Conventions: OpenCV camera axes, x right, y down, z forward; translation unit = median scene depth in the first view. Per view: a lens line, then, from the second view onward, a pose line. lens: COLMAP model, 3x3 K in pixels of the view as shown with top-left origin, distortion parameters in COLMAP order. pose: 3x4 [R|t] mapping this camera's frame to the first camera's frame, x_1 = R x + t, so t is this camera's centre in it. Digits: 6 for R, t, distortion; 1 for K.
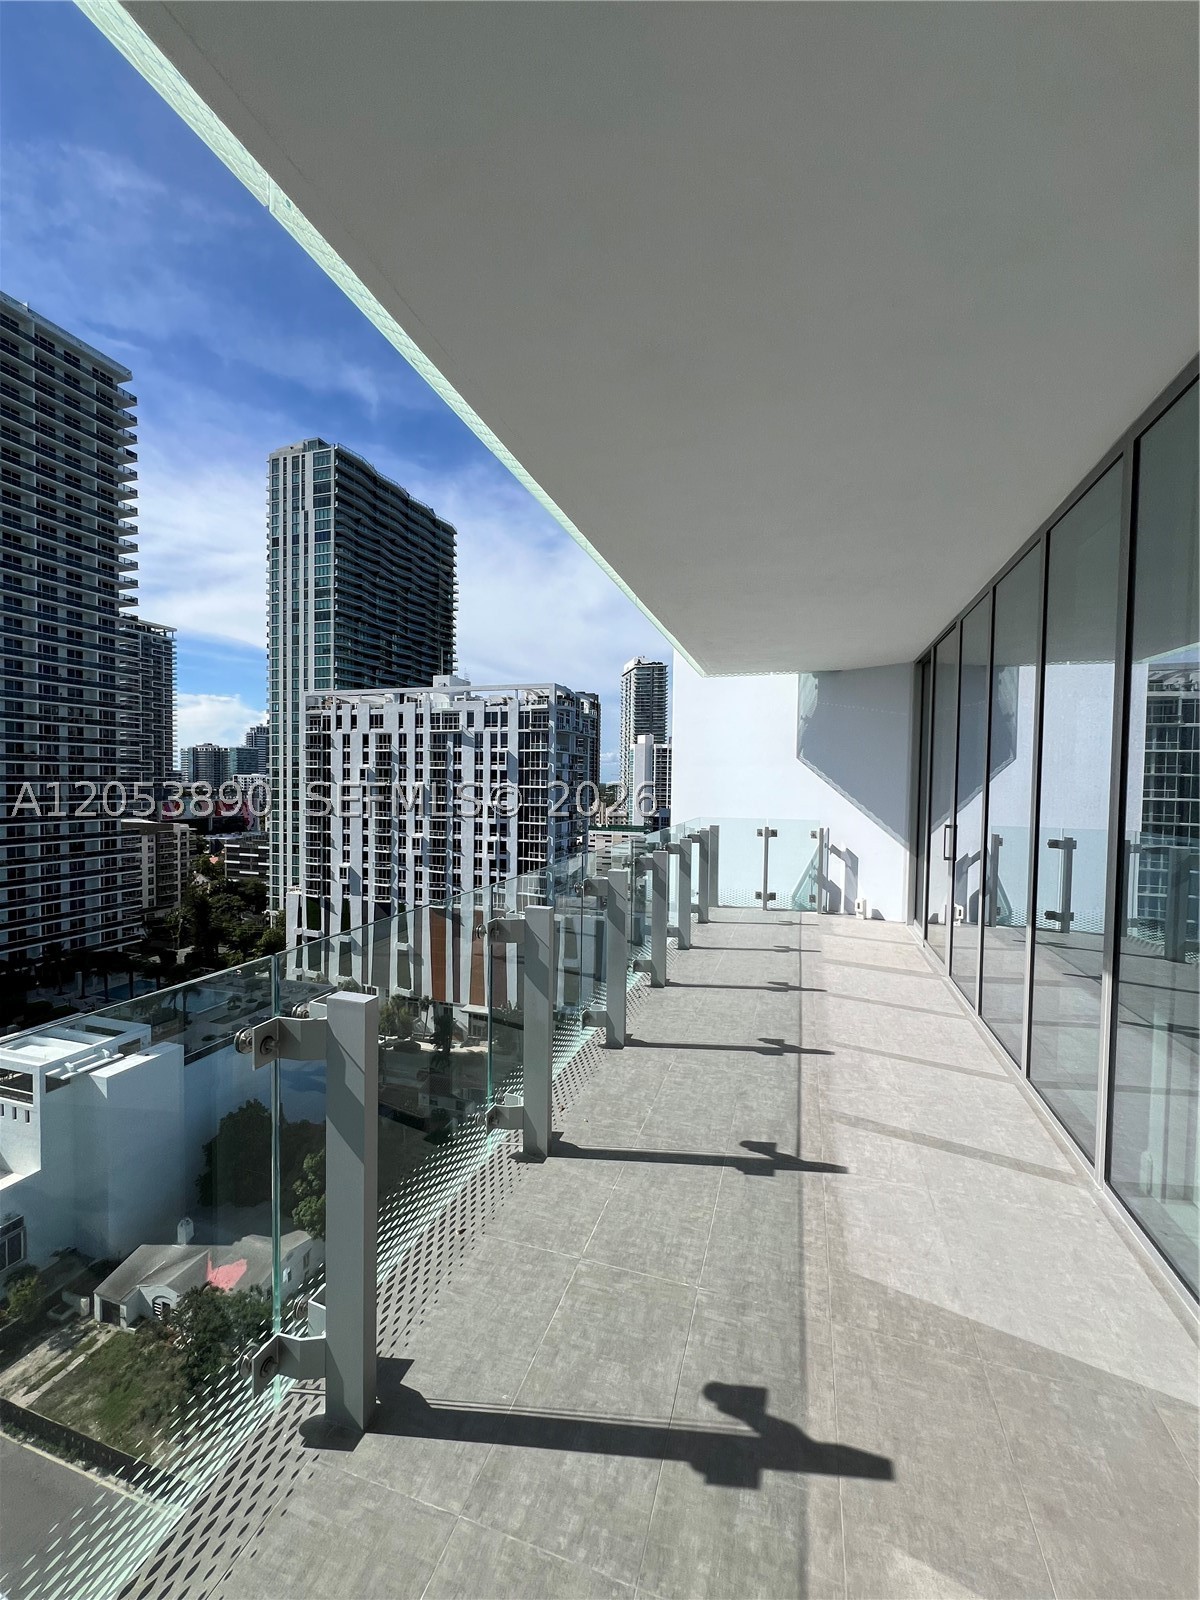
lens RADIAL K [[640.6, 0, 601.6], [0, 640.6, 800.9], [0, 0, 1]] dist [-0.001272, 0.000641]
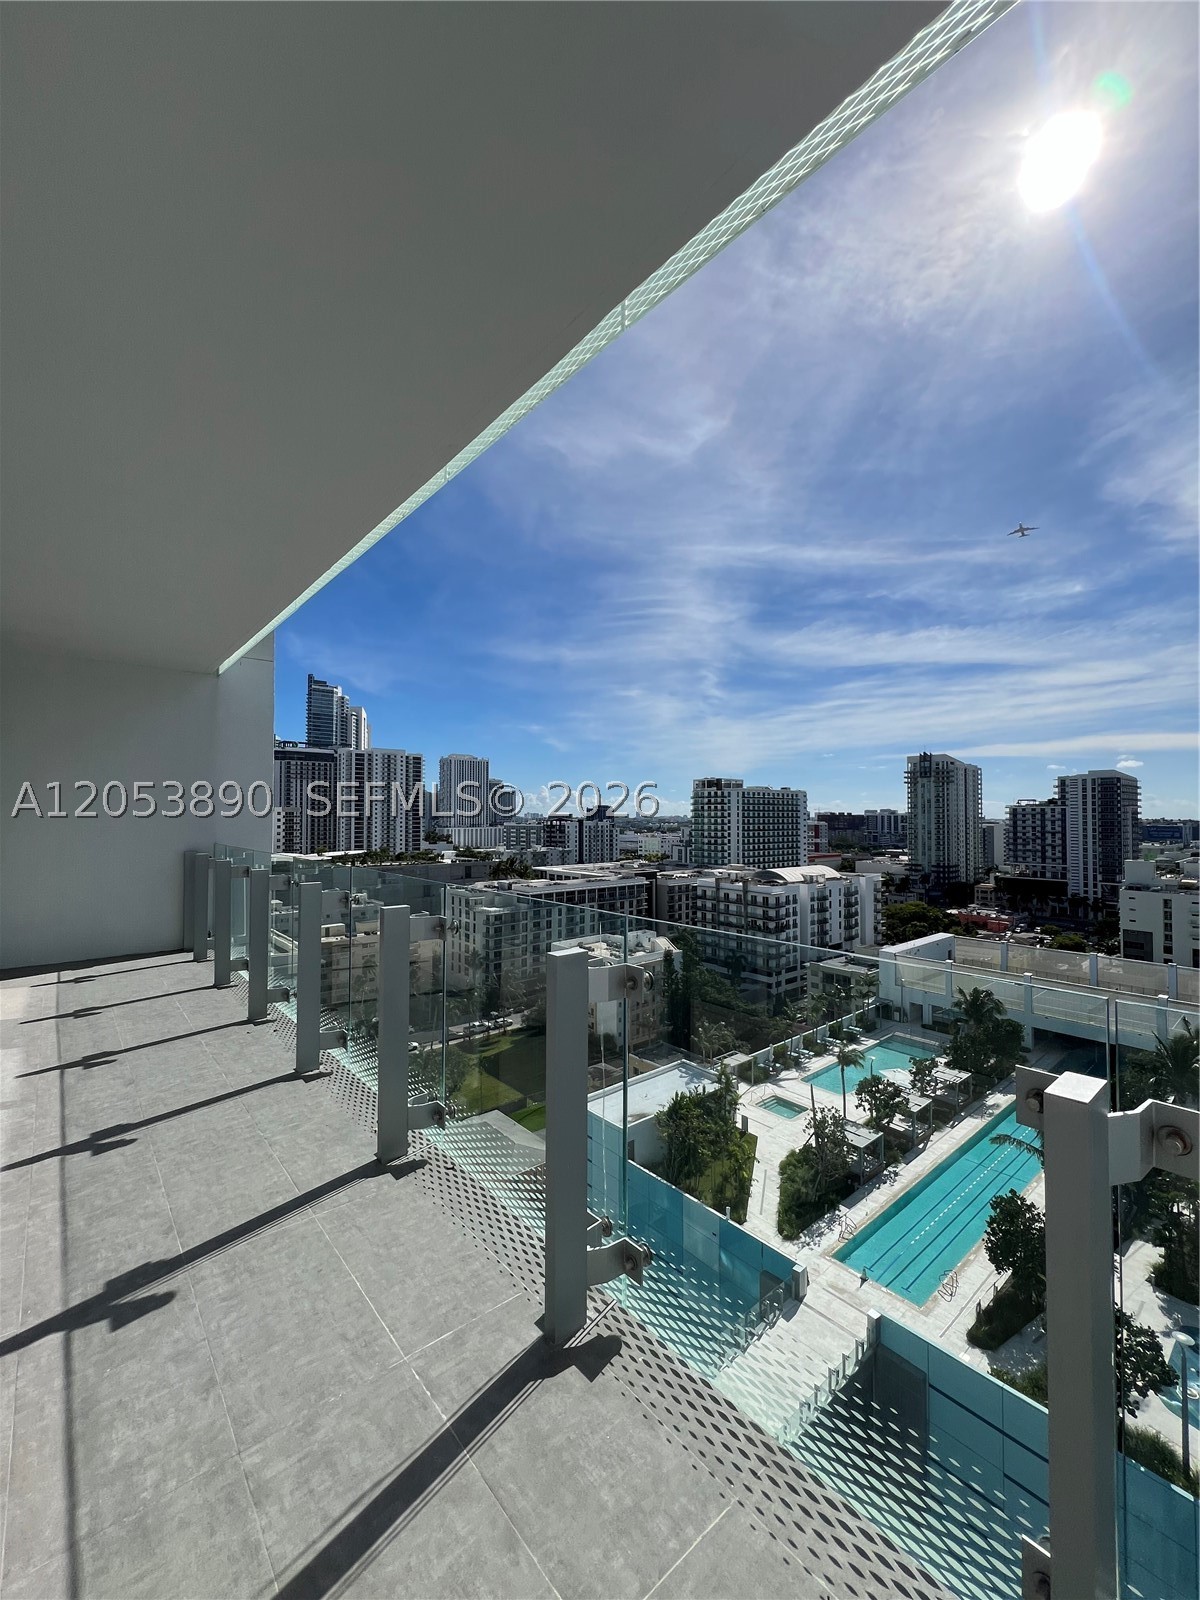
lens RADIAL K [[640.6, 0, 601.6], [0, 640.6, 800.9], [0, 0, 1]] dist [-0.001272, 0.000641]
pose [[-0.532172, 0.004061, -0.846627, 0.584739], [-0.002225, 0.999978, 0.006195, -0.016706], [0.846634, 0.005180, -0.532151, 1.859270]]
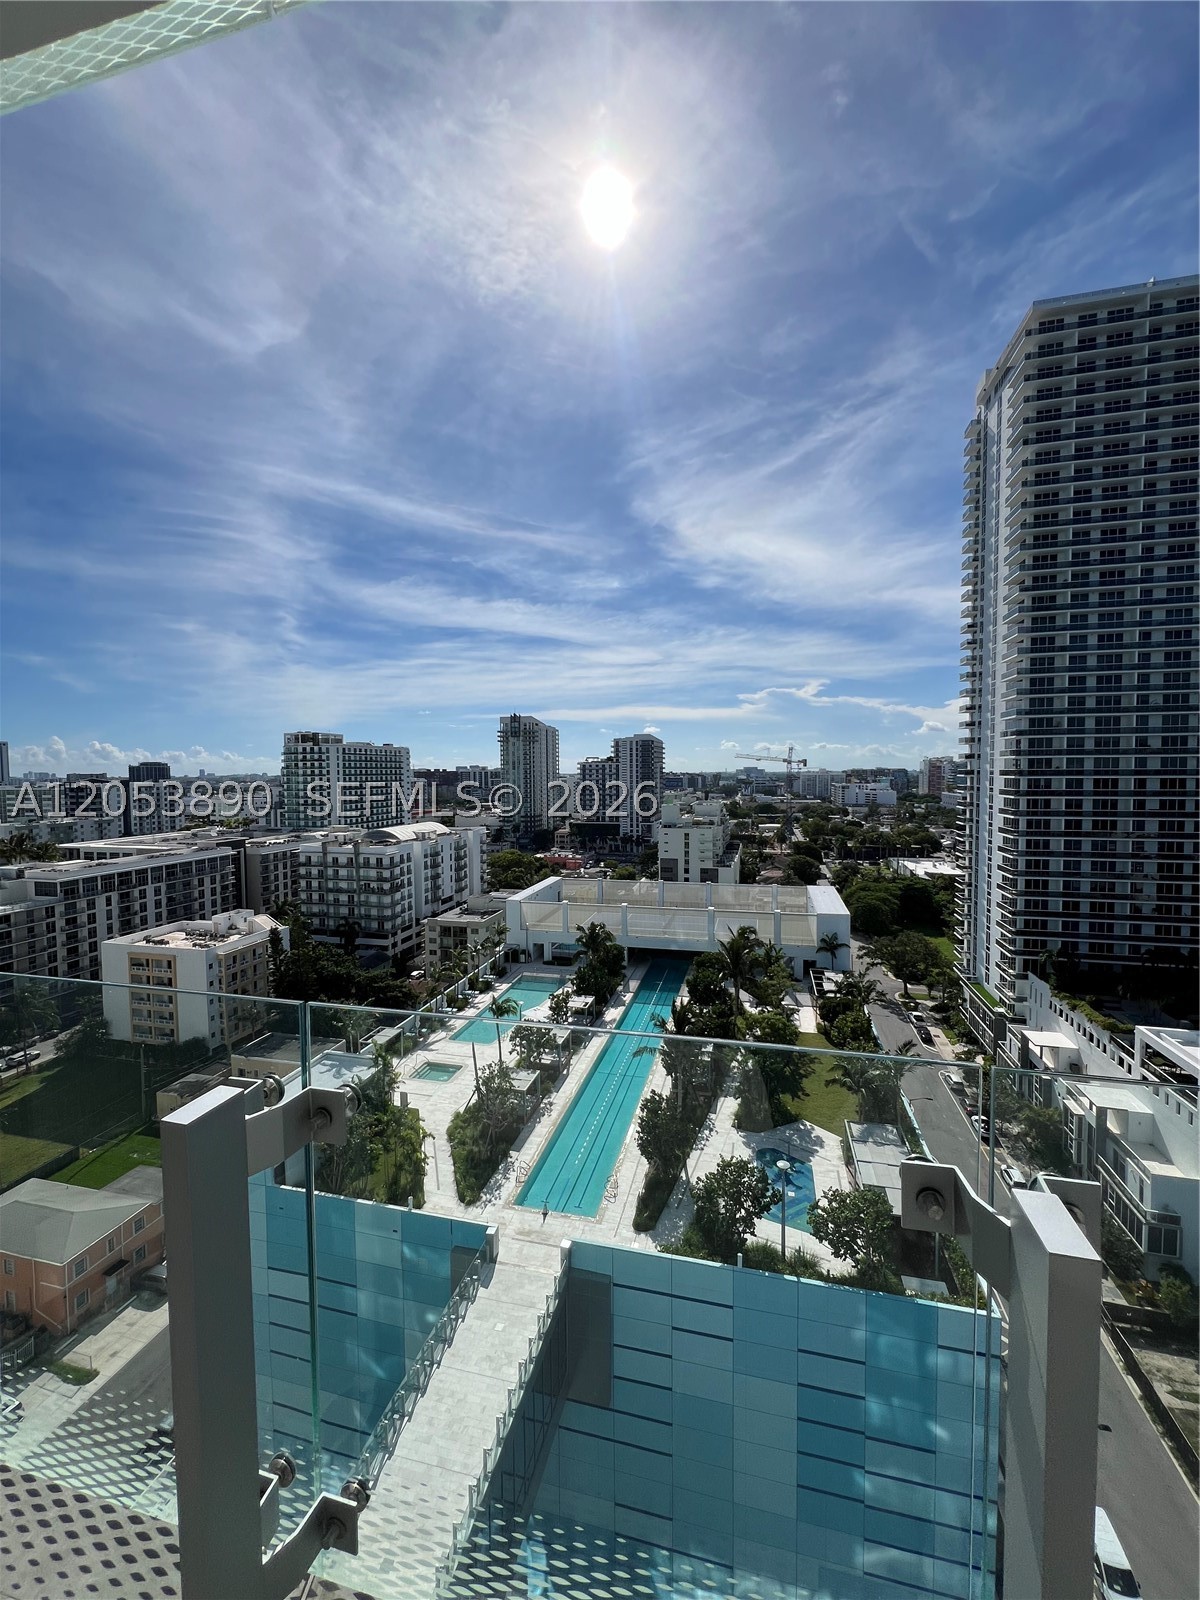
lens RADIAL K [[637.8, 0, 596.3], [0, 637.8, 799.9], [0, 0, 1]] dist [-0.001922, -0.000151]
pose [[0.056297, 0.069316, -0.996005, 0.567043], [-0.008896, 0.997582, 0.068923, -0.016999], [0.998374, 0.004981, 0.056778, 1.810389]]
